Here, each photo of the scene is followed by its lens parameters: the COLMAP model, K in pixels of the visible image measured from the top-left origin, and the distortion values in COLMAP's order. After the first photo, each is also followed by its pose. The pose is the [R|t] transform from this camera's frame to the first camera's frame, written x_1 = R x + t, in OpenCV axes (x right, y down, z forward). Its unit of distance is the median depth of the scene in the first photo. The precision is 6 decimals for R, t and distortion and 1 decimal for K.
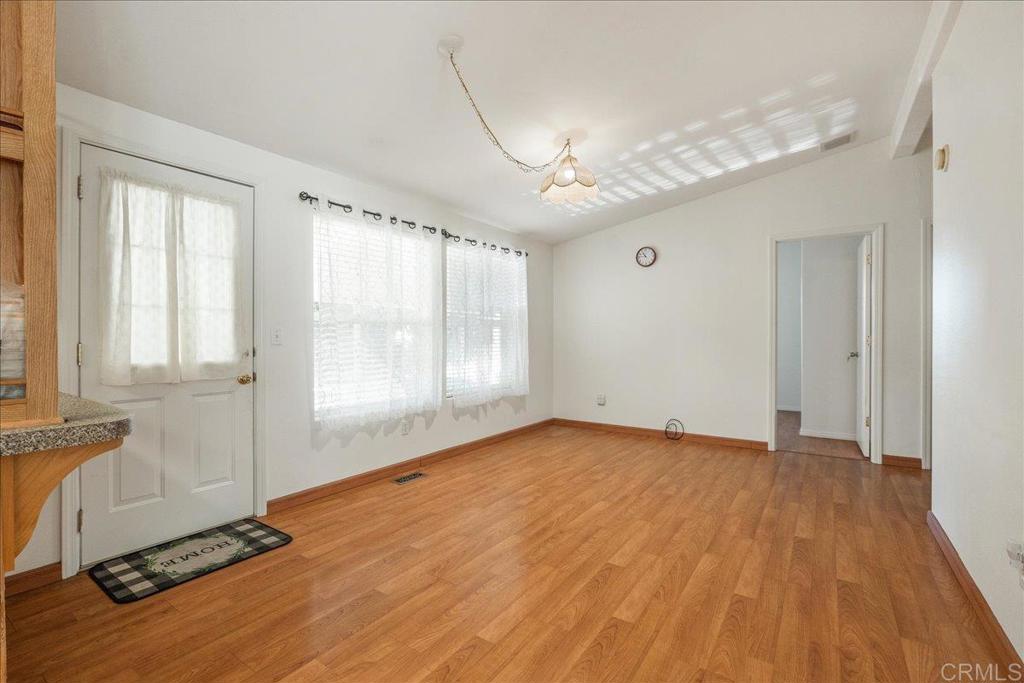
lens RADIAL K [[470.2, 0, 515.0], [0, 470.2, 340.4], [0, 0, 1]] dist [-0.014944, 0.000185]
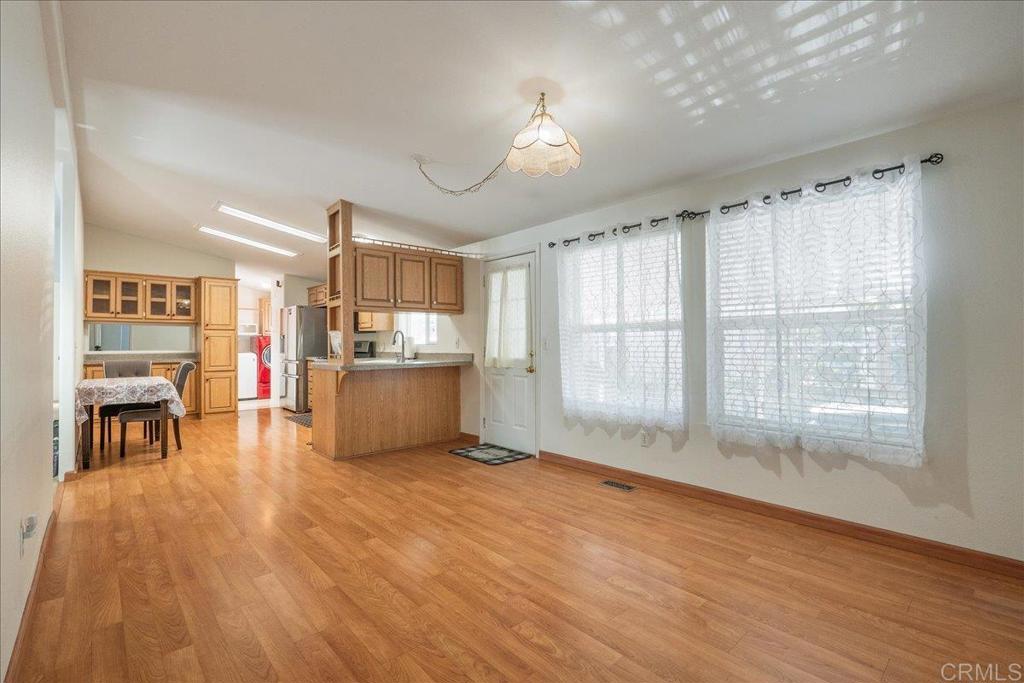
lens RADIAL K [[470.2, 0, 516.4], [0, 470.2, 341.7], [0, 0, 1]] dist [-0.014944, 0.000185]
pose [[-0.248406, -0.004332, -0.968646, 0.929615], [-0.003972, 0.999986, -0.003453, -0.009666], [0.968648, 0.002990, -0.248420, 1.213586]]
